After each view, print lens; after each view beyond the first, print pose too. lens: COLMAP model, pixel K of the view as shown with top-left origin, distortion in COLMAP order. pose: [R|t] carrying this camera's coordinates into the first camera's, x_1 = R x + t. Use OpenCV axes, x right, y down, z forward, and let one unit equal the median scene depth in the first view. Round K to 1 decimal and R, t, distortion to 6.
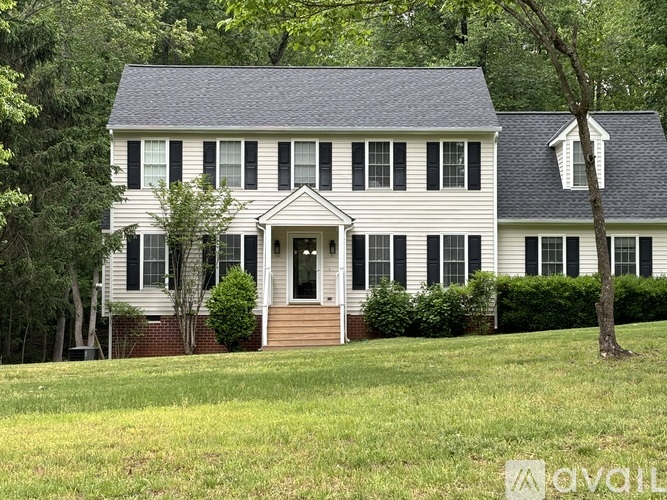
lens RADIAL K [[1408.6, 0, 333.5], [0, 1408.6, 250.0], [0, 0, 1]] dist [0.170029, -0.196026]
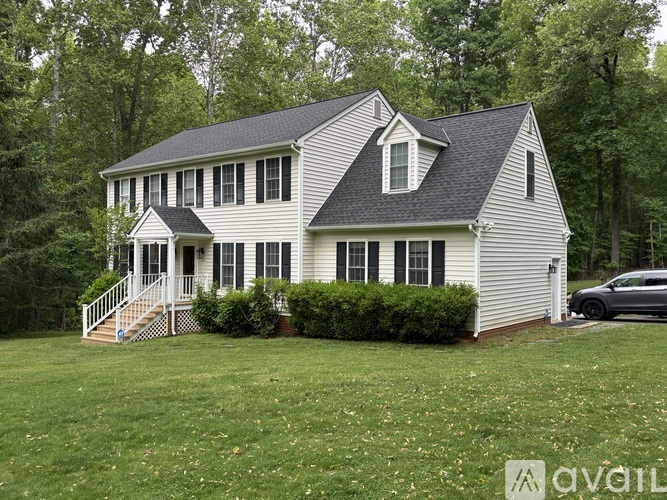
lens RADIAL K [[584.3, 0, 333.5], [0, 584.3, 250.0], [0, 0, 1]] dist [0.171444, 0.000777]
pose [[0.747231, -0.003796, -0.664554, 0.421315], [0.027734, 0.999291, 0.025476, -0.014687], [0.663986, -0.037467, 0.746806, 0.673487]]
